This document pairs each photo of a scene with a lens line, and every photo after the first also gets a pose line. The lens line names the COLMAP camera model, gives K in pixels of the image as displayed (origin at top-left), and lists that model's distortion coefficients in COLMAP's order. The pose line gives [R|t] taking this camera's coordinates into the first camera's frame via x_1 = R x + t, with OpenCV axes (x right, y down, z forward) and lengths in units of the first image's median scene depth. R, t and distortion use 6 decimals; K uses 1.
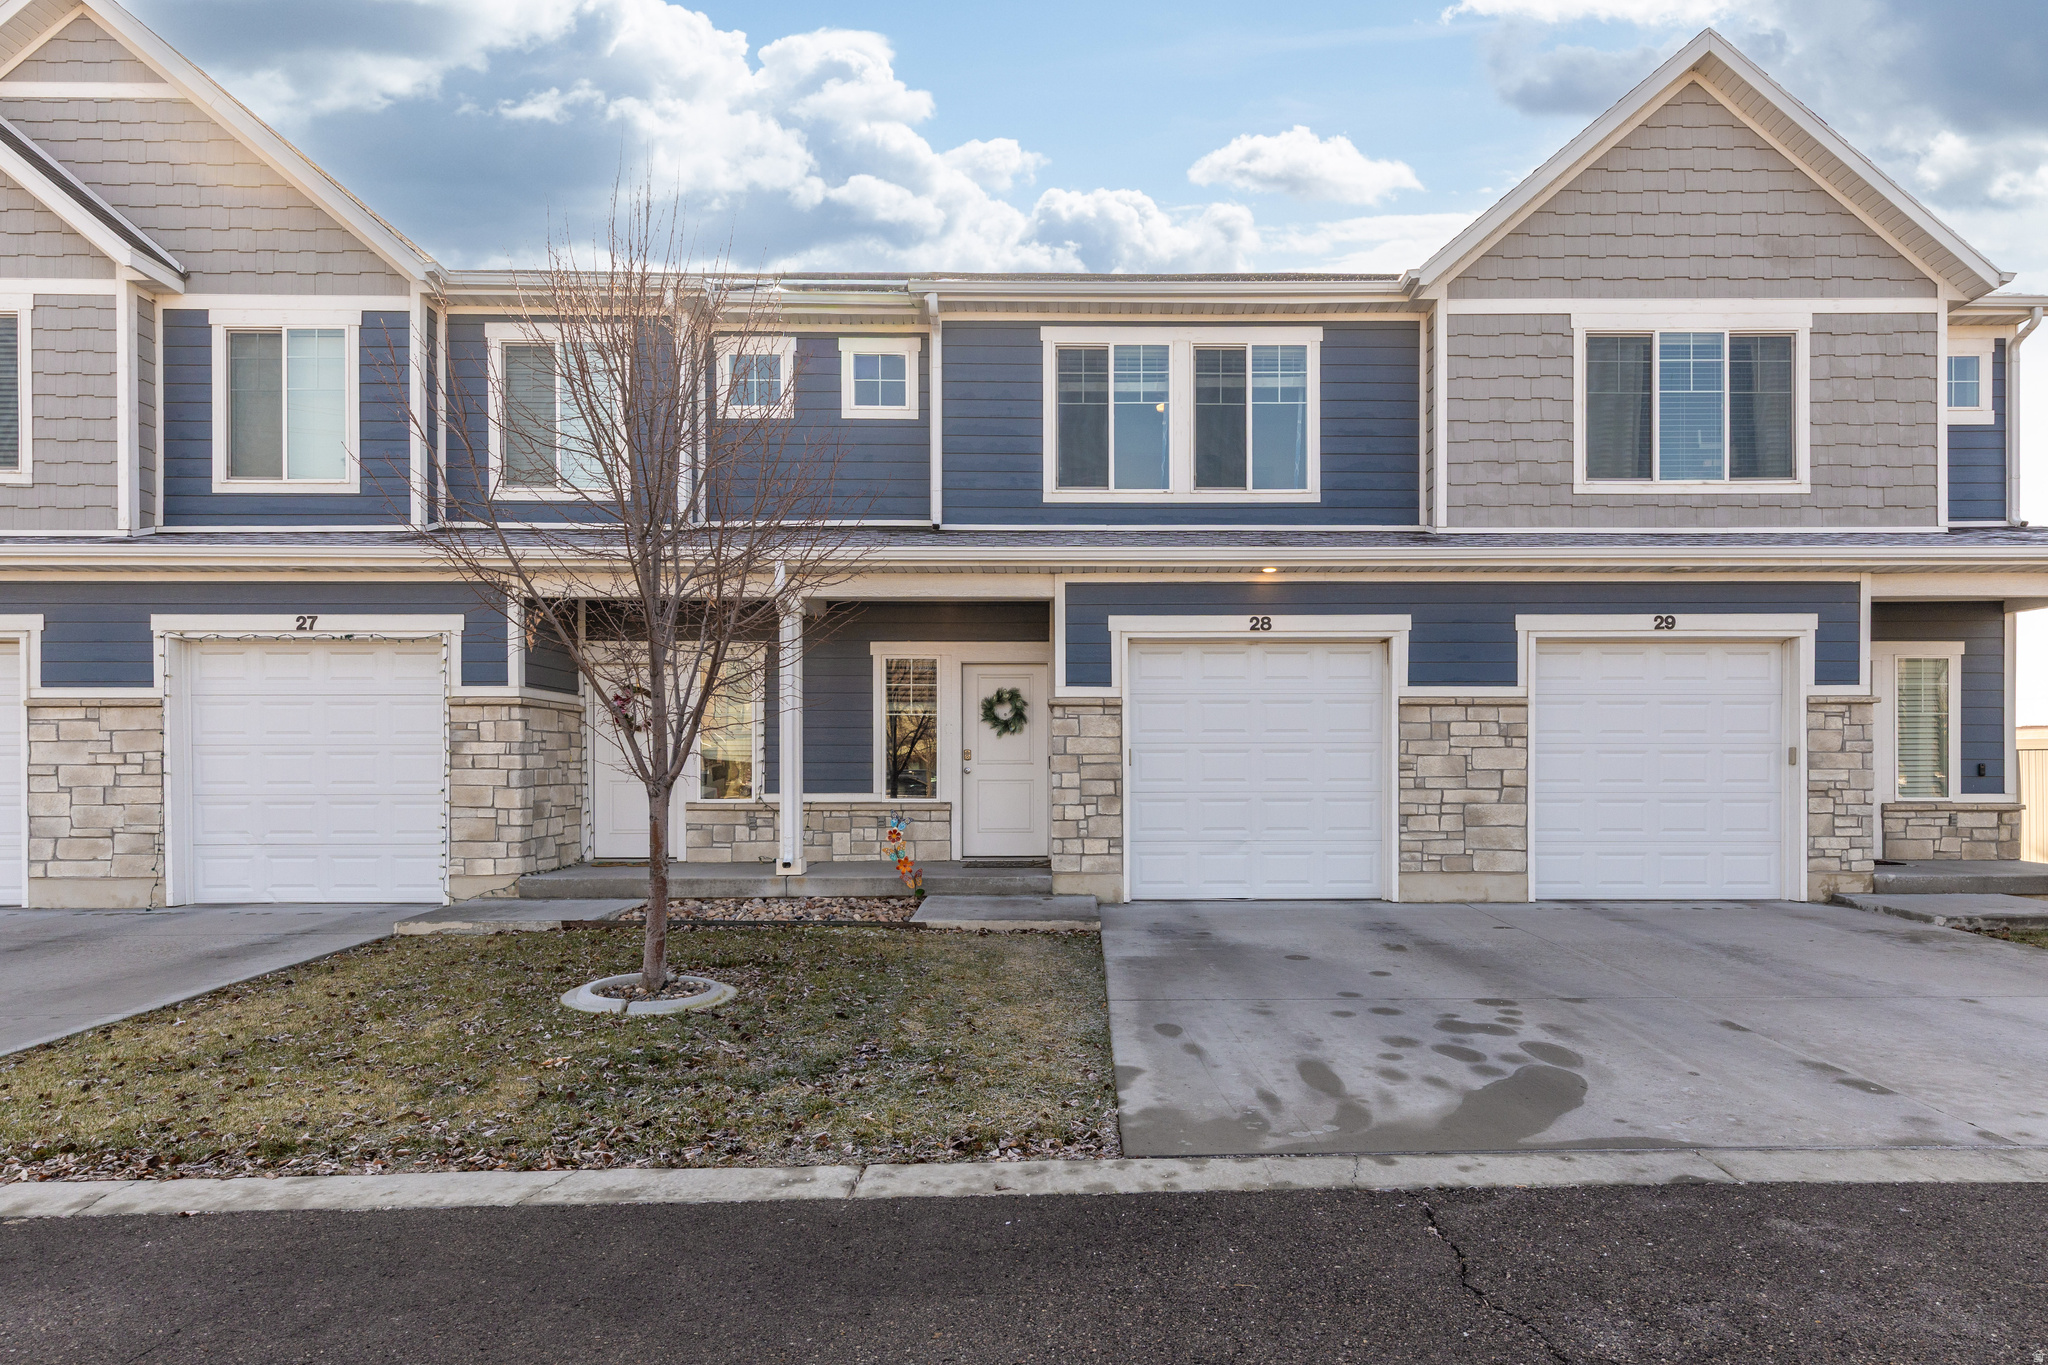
lens RADIAL K [[995.6, 0, 1042.6], [0, 995.6, 761.7], [0, 0, 1]] dist [0.009584, -0.003778]
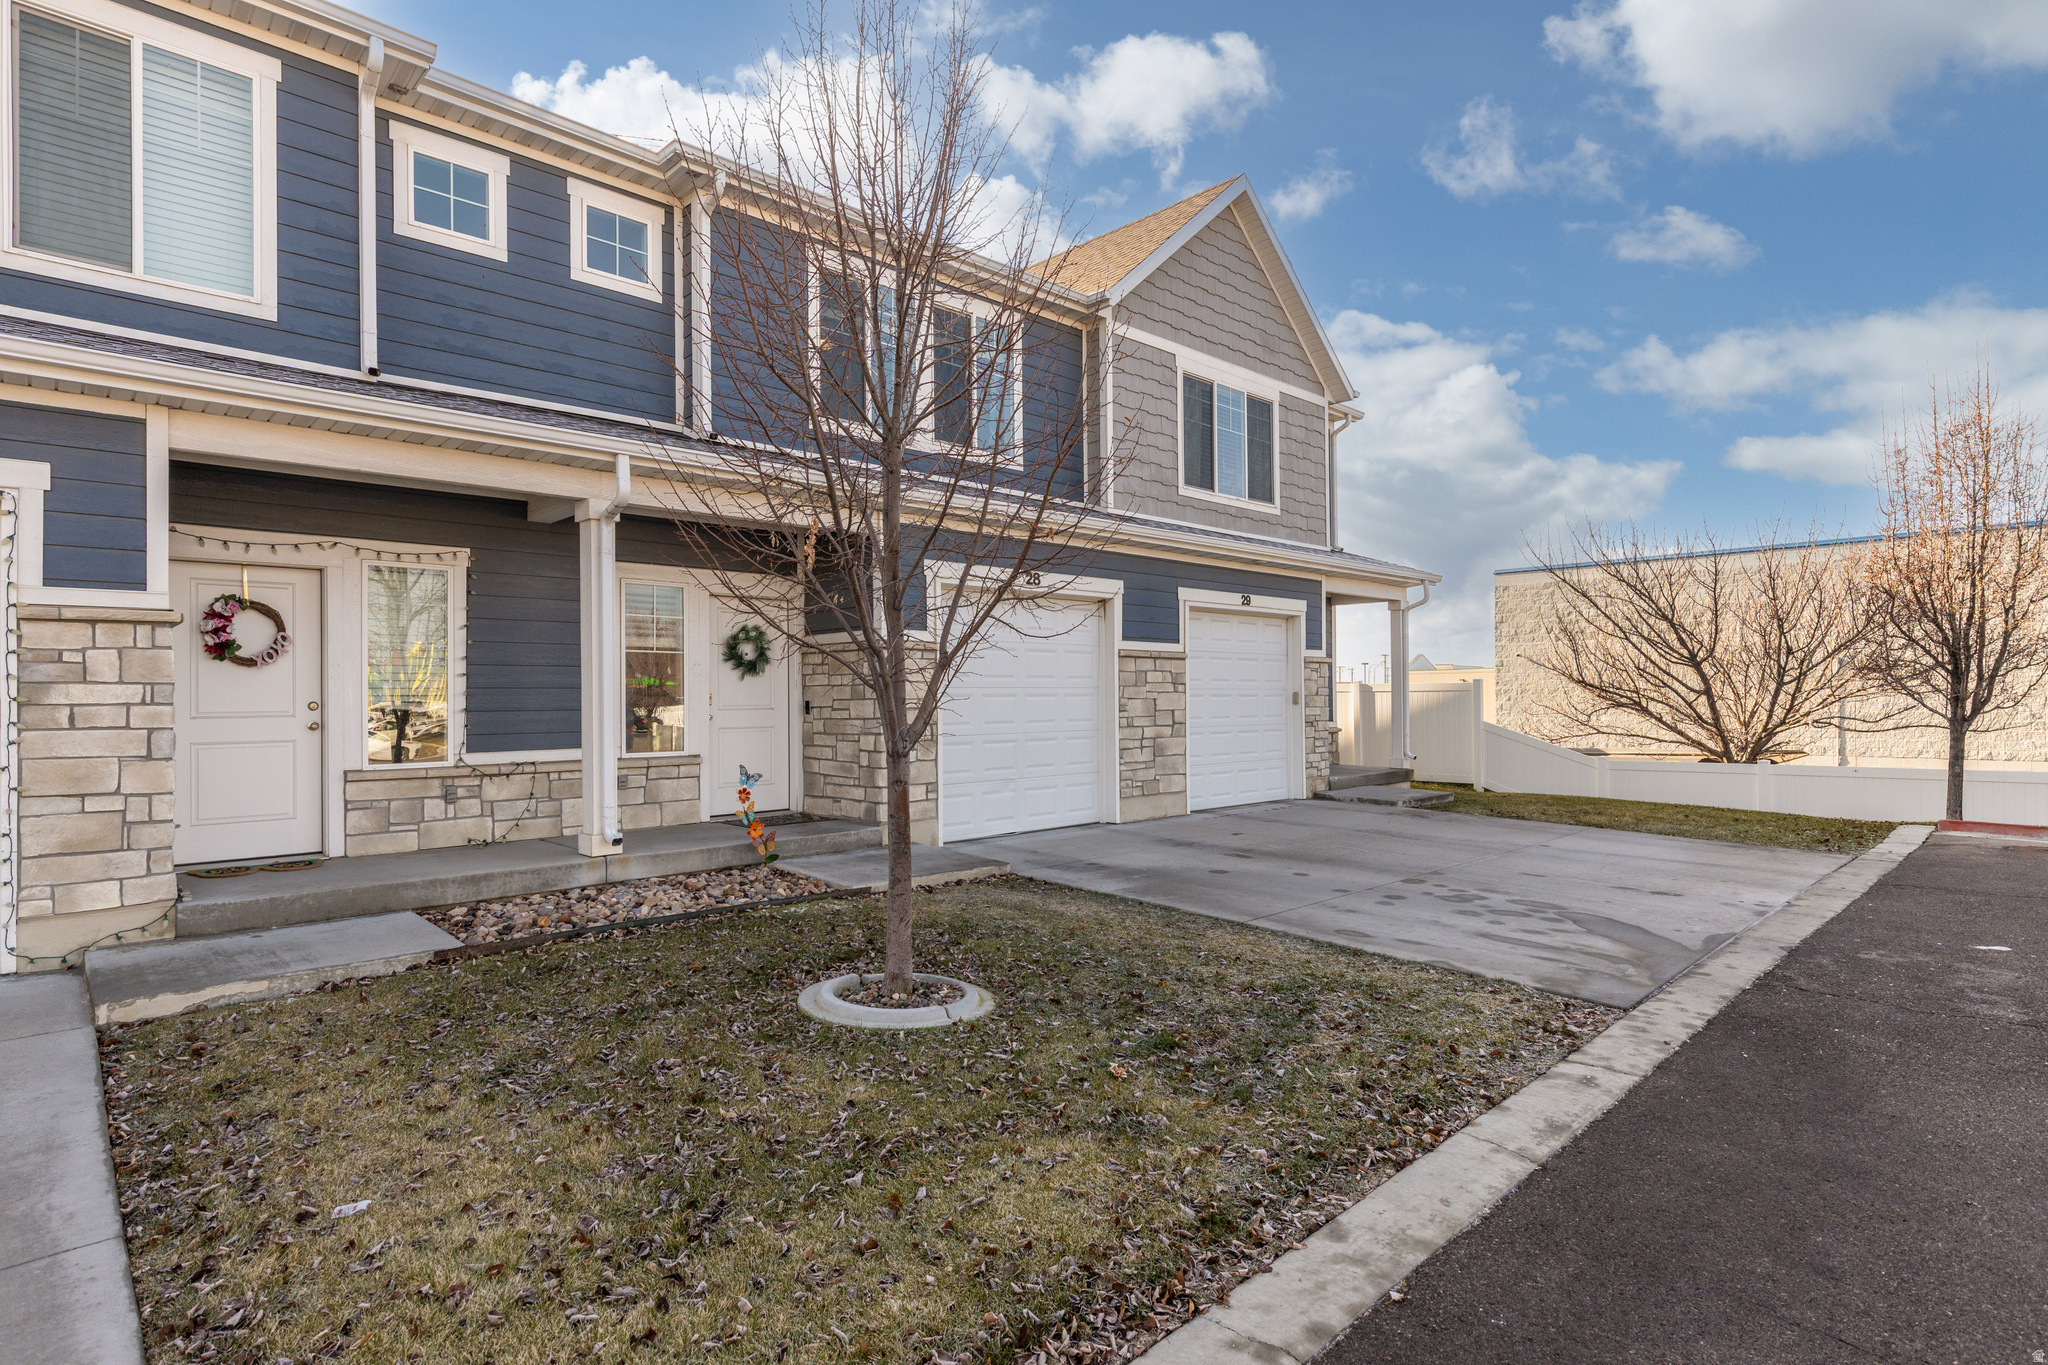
lens RADIAL K [[997.9, 0, 1023.6], [0, 997.9, 679.7], [0, 0, 1]] dist [0.004227, -0.000897]
pose [[0.753000, 0.008549, 0.657965, -0.493861], [0.003074, 0.999859, -0.016509, -0.009747], [-0.658013, 0.014454, 0.752868, 0.178689]]
